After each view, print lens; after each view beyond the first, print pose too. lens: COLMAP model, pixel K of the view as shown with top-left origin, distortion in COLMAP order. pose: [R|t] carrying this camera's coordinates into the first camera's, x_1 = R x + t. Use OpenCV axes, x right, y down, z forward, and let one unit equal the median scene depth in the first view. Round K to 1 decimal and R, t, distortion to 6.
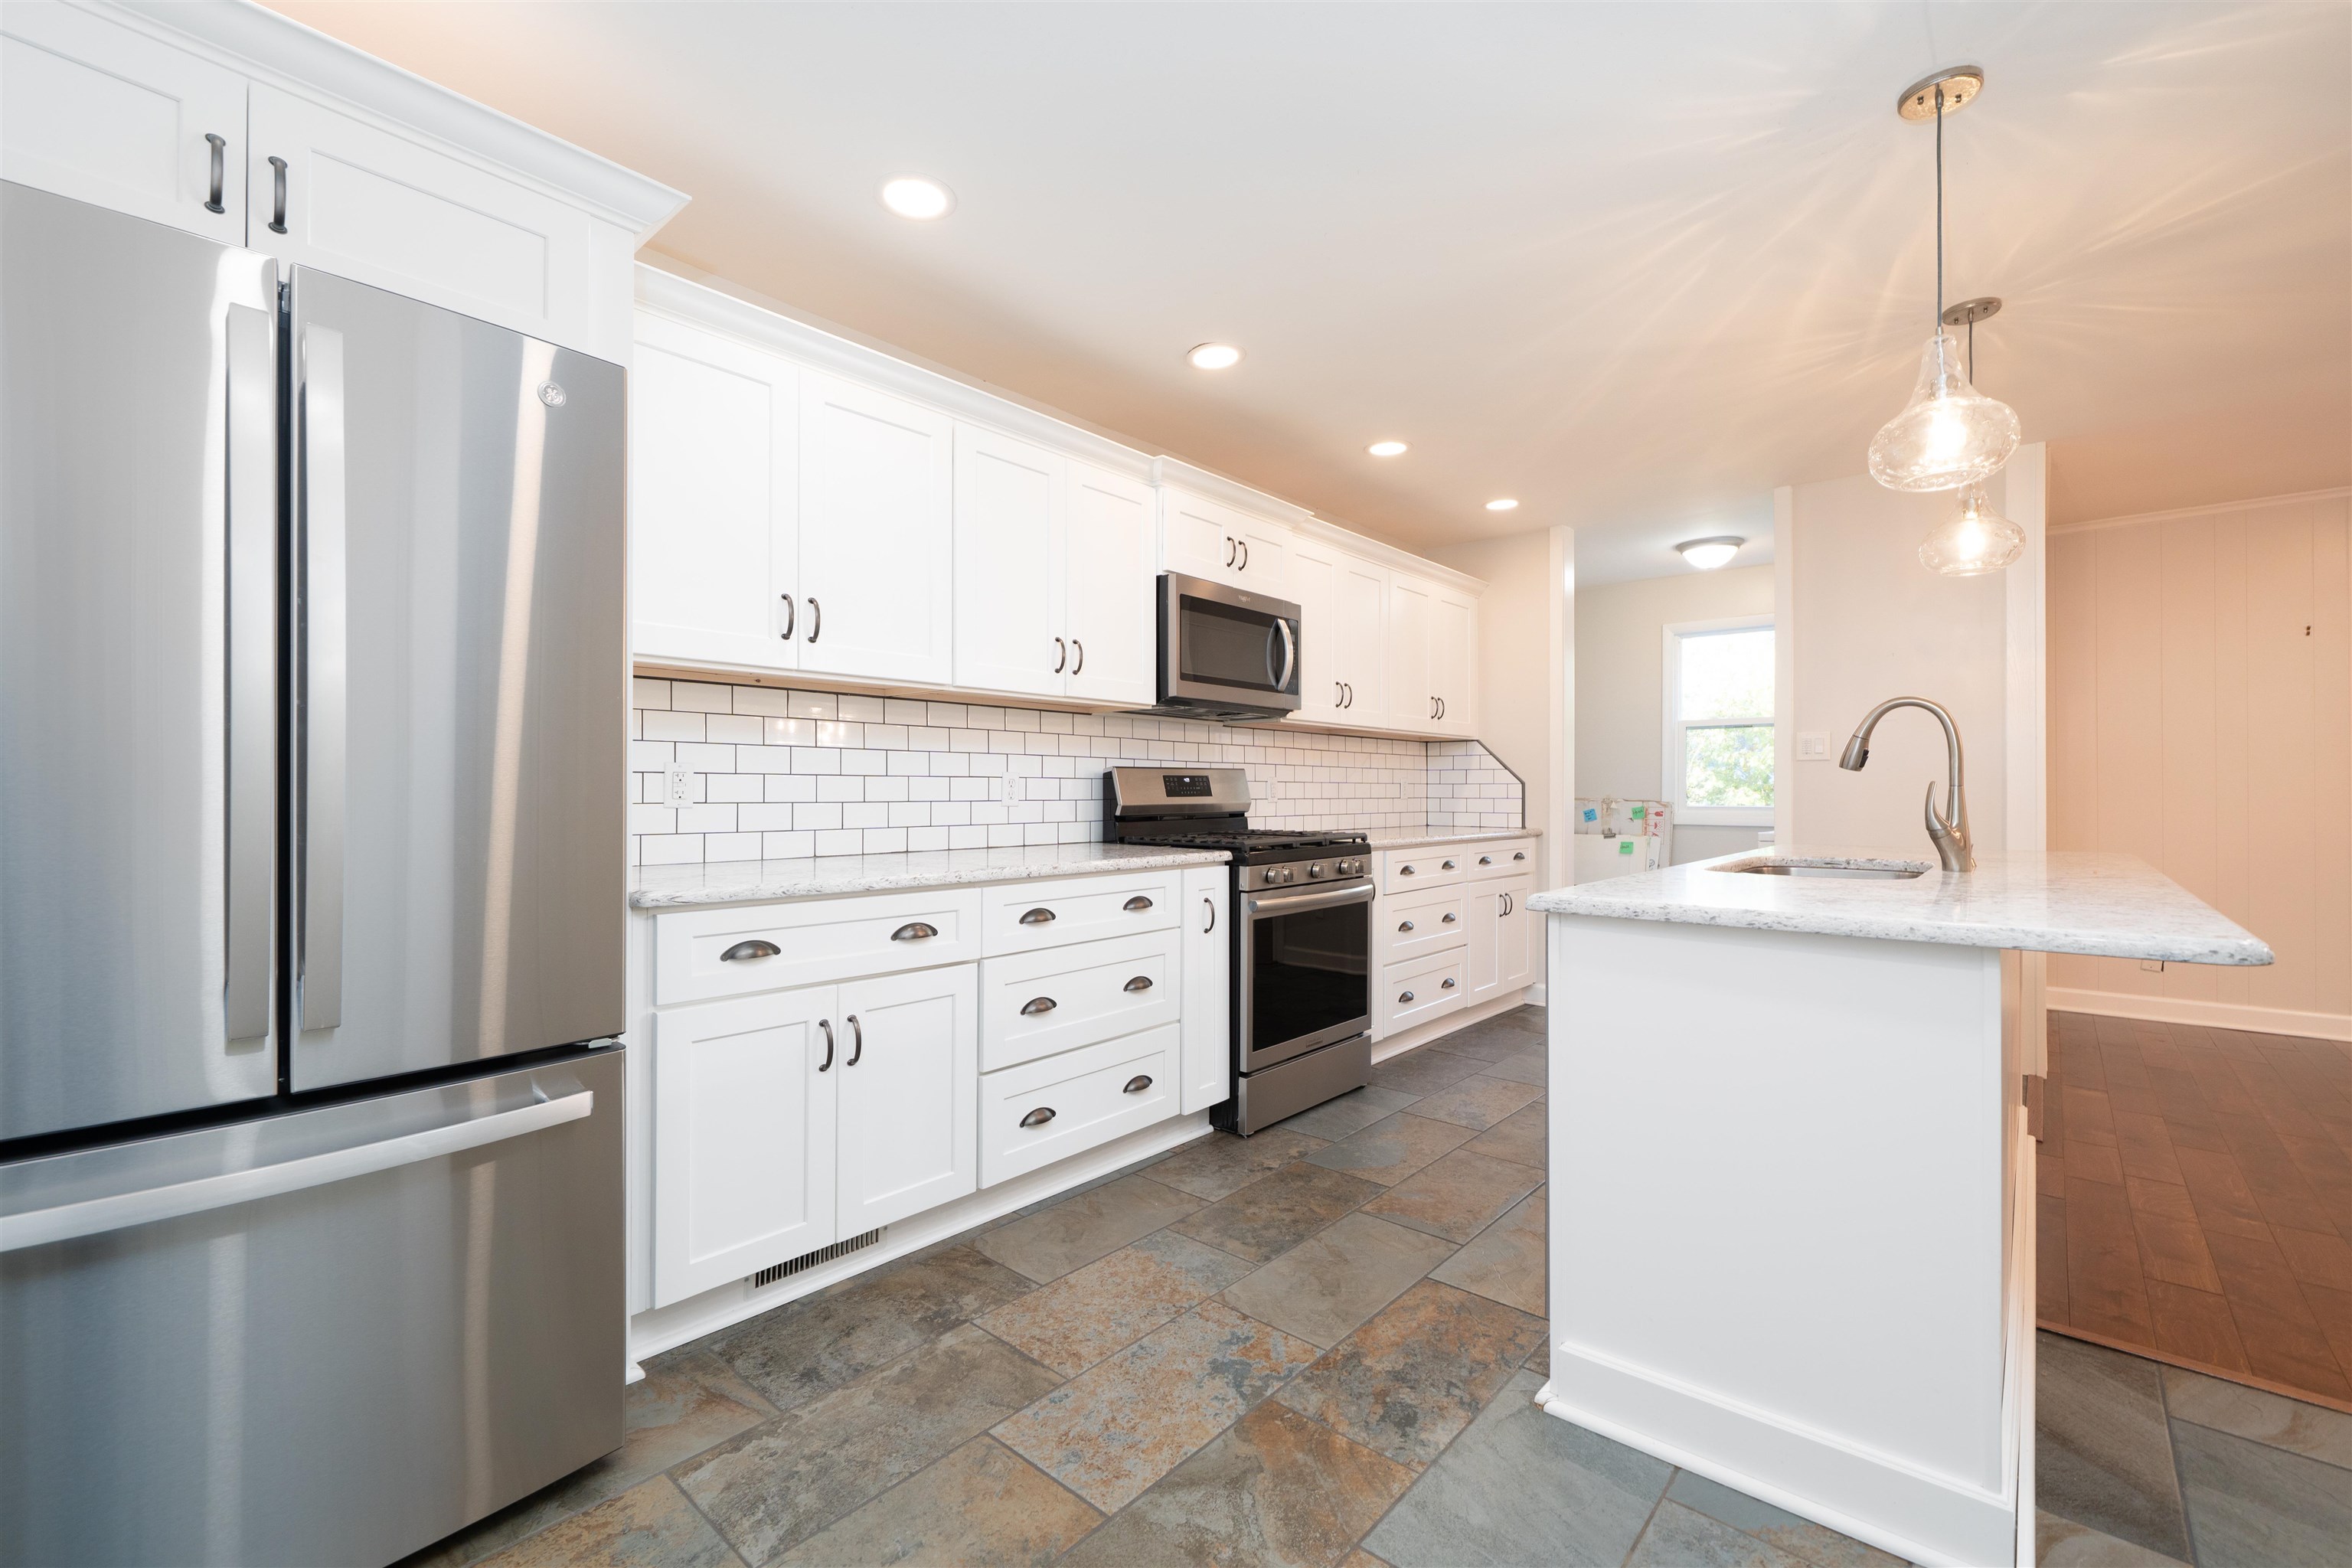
lens RADIAL K [[1000.2, 0, 1170.9], [0, 1000.2, 793.0], [0, 0, 1]] dist [-0.000232, -0.000807]
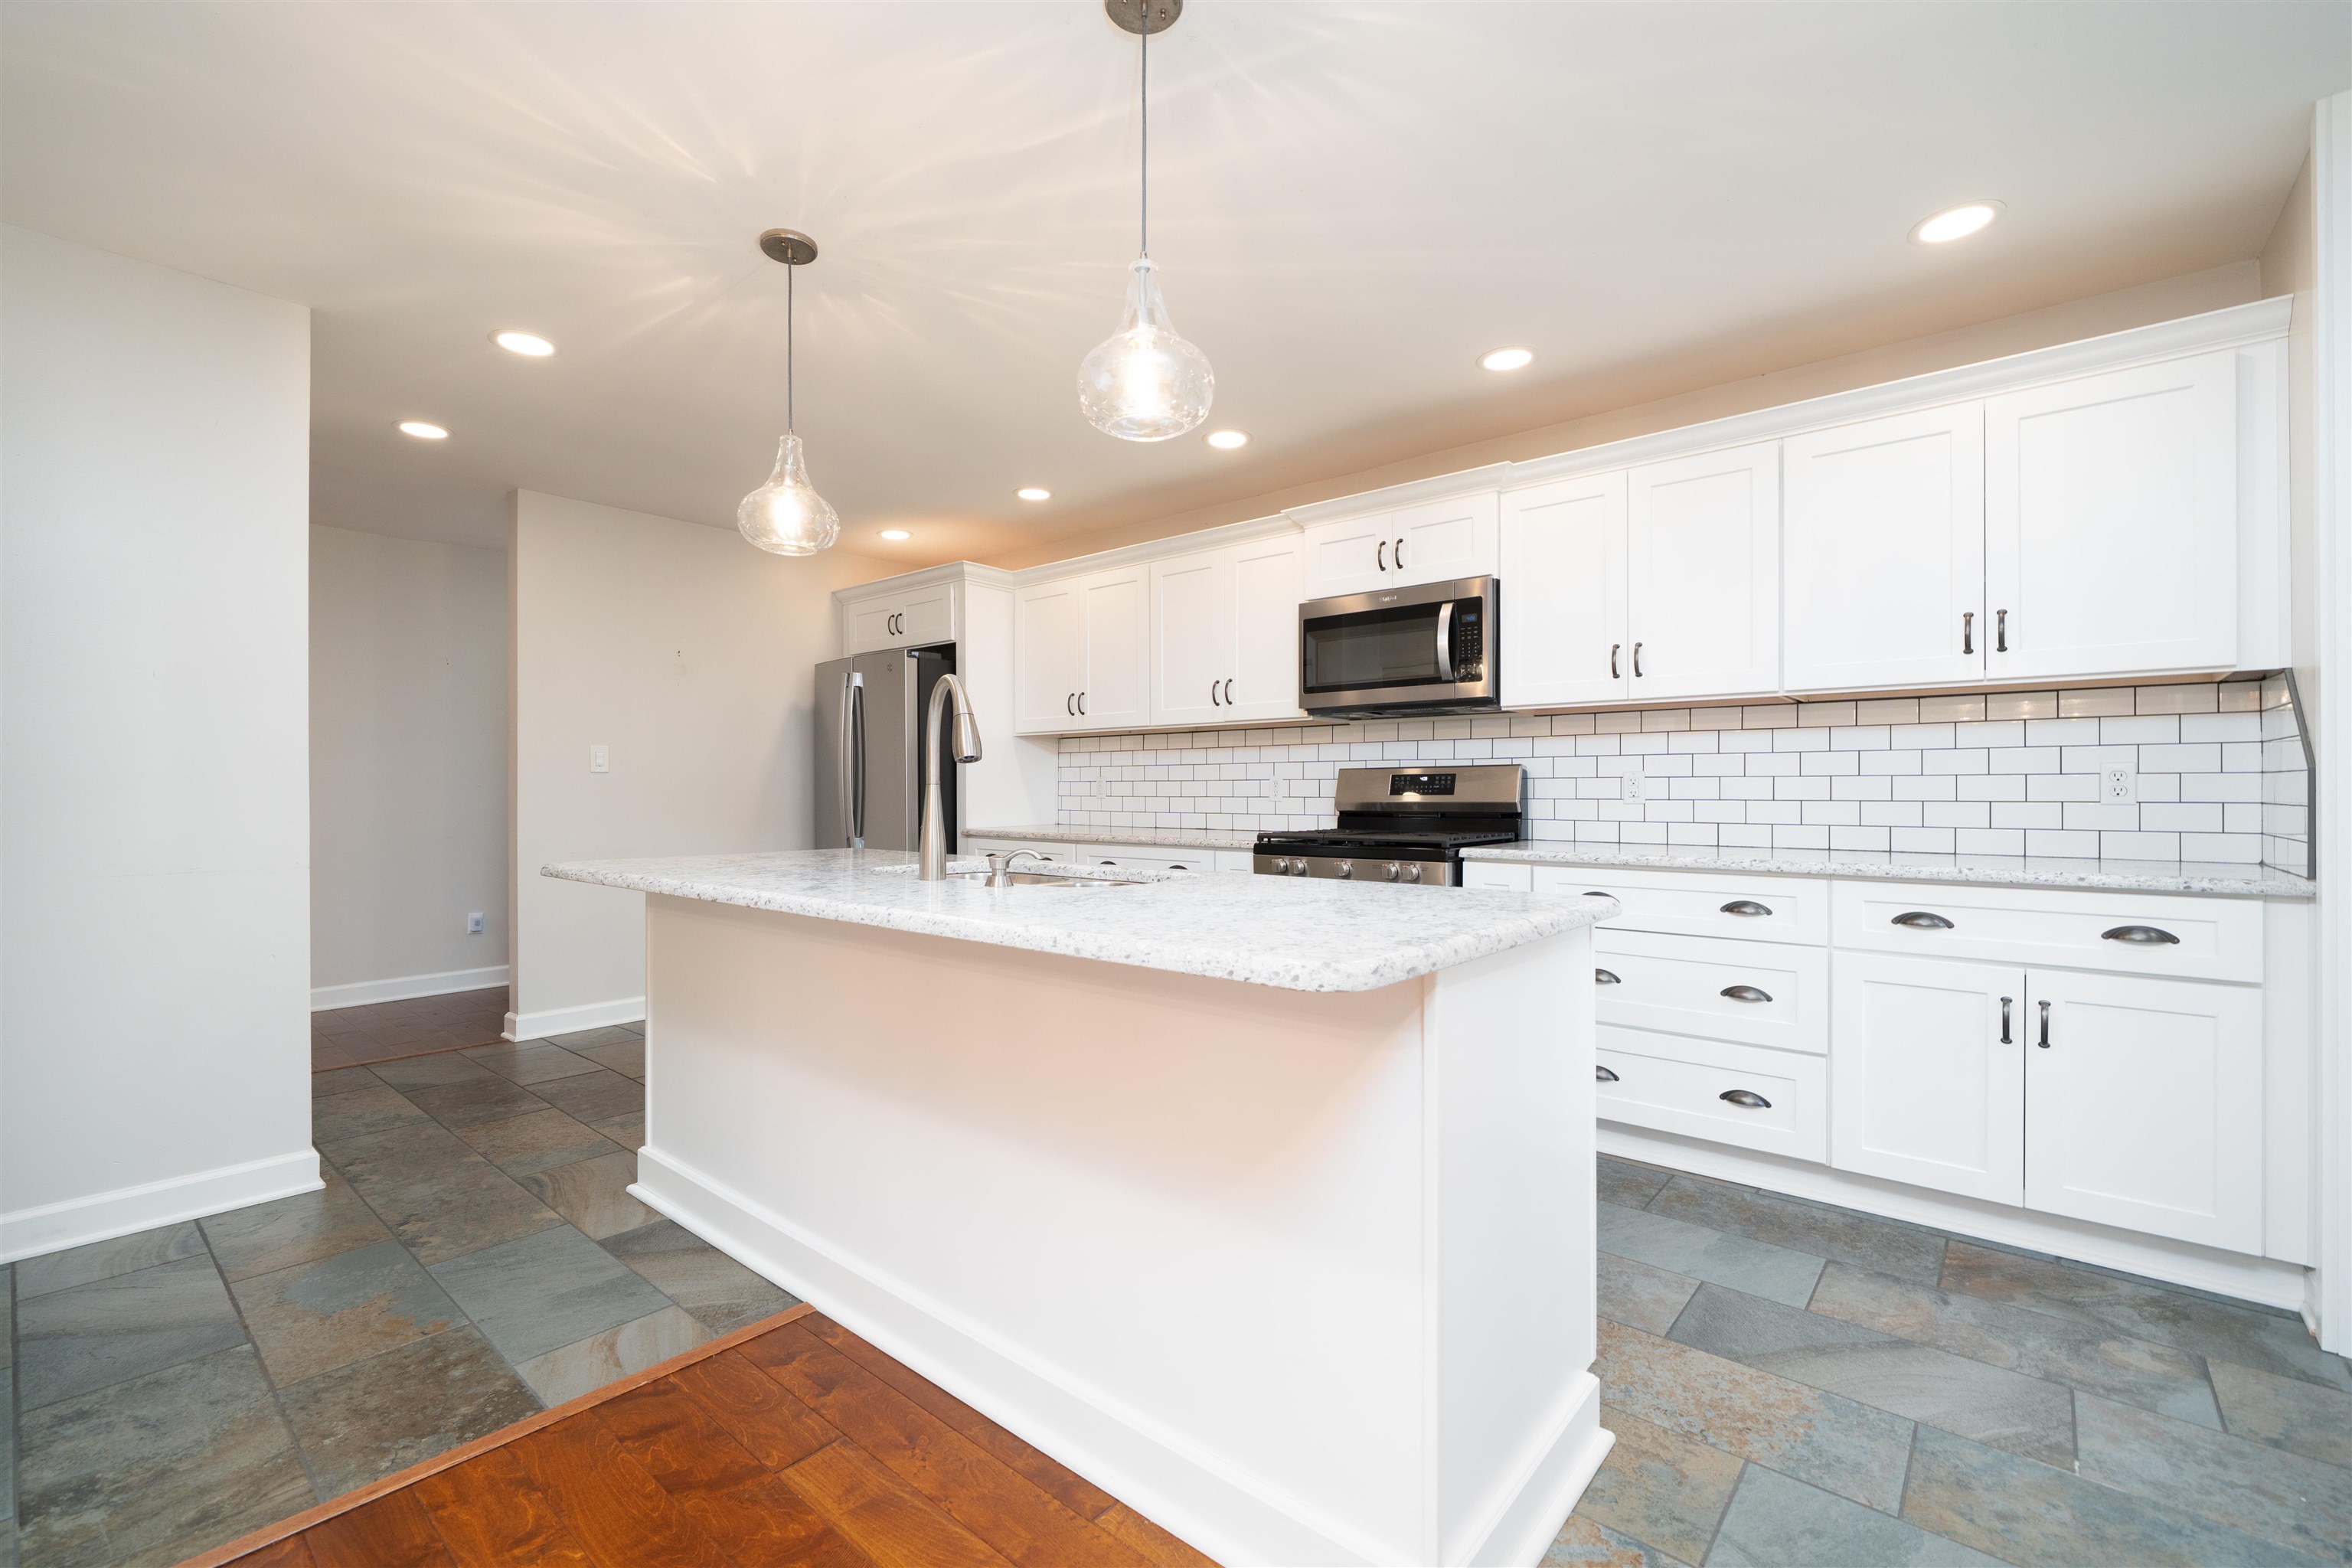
lens RADIAL K [[1000.2, 0, 1170.9], [0, 1000.2, 793.0], [0, 0, 1]] dist [-0.000232, -0.000807]
pose [[0.008298, 0.004457, -0.999956, 1.530859], [0.002364, 0.999987, 0.004477, -0.005387], [0.999963, -0.002401, 0.008287, 1.098585]]
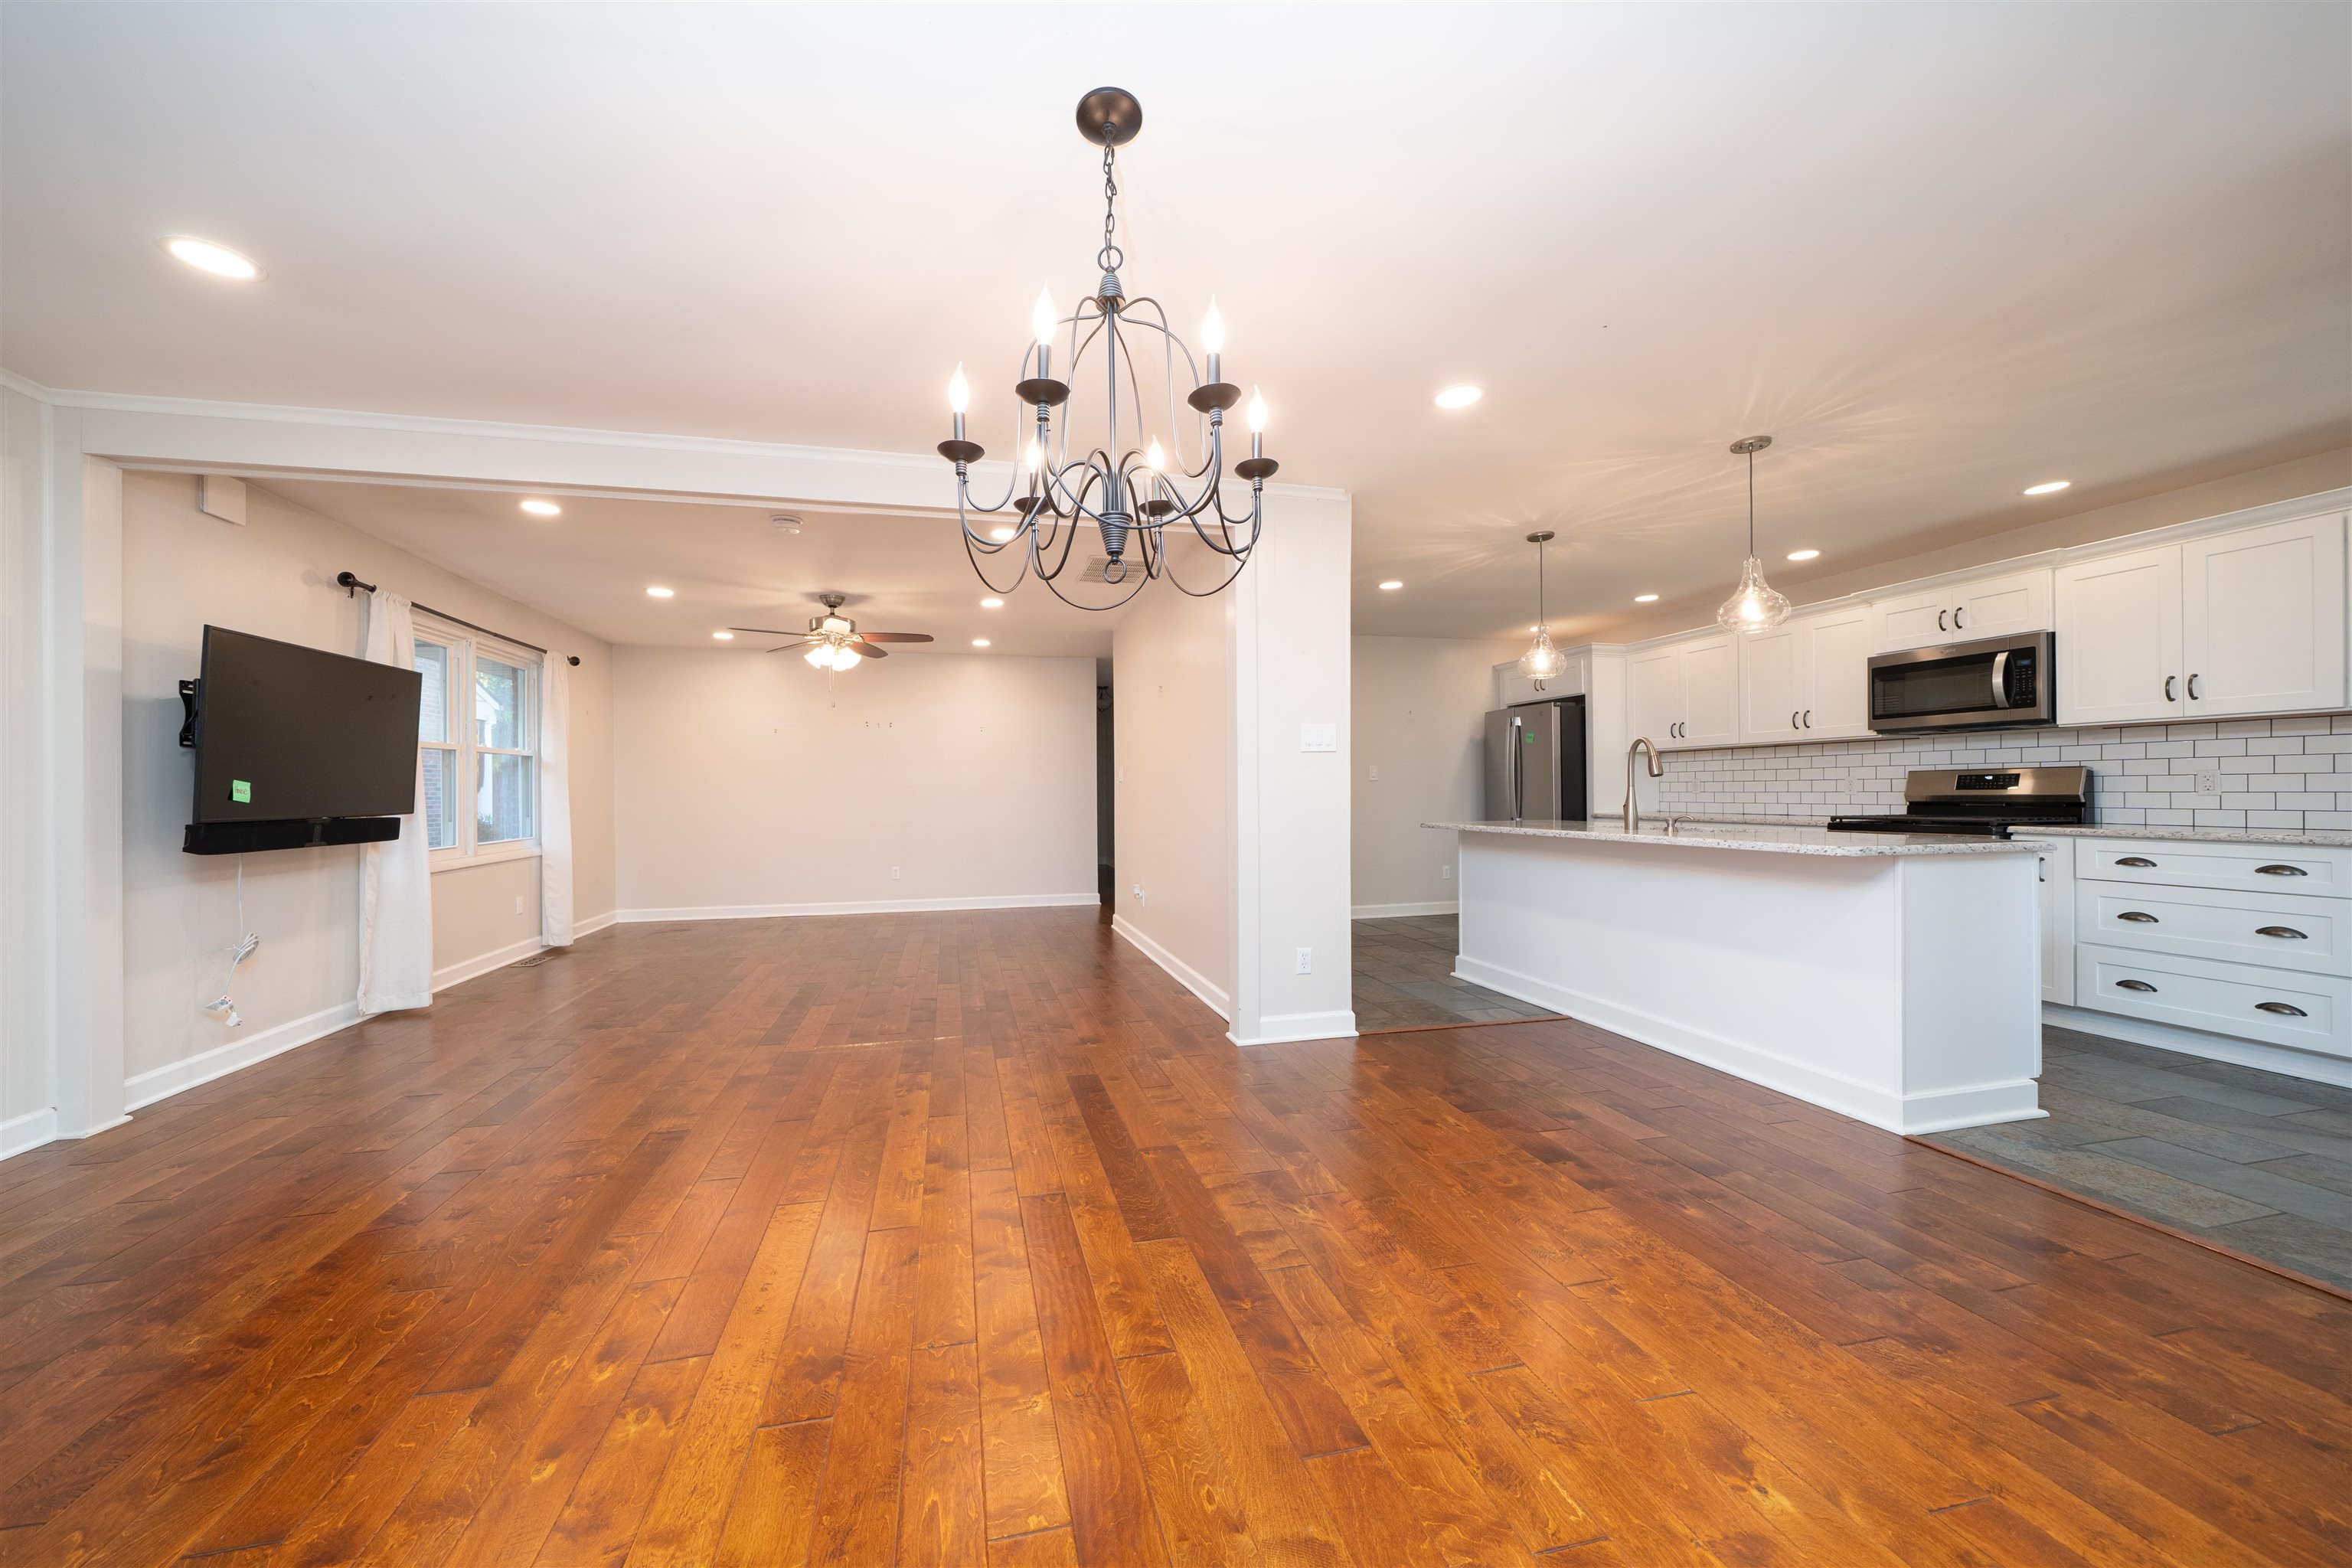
lens RADIAL K [[820.0, 0, 1144.2], [0, 820.0, 793.5], [0, 0, 1]] dist [-0.008411, 0.000069]
pose [[-0.584724, 0.007614, -0.811197, 2.389287], [0.010160, 0.999946, 0.002061, -0.007565], [0.811169, -0.007037, -0.584770, 1.062170]]
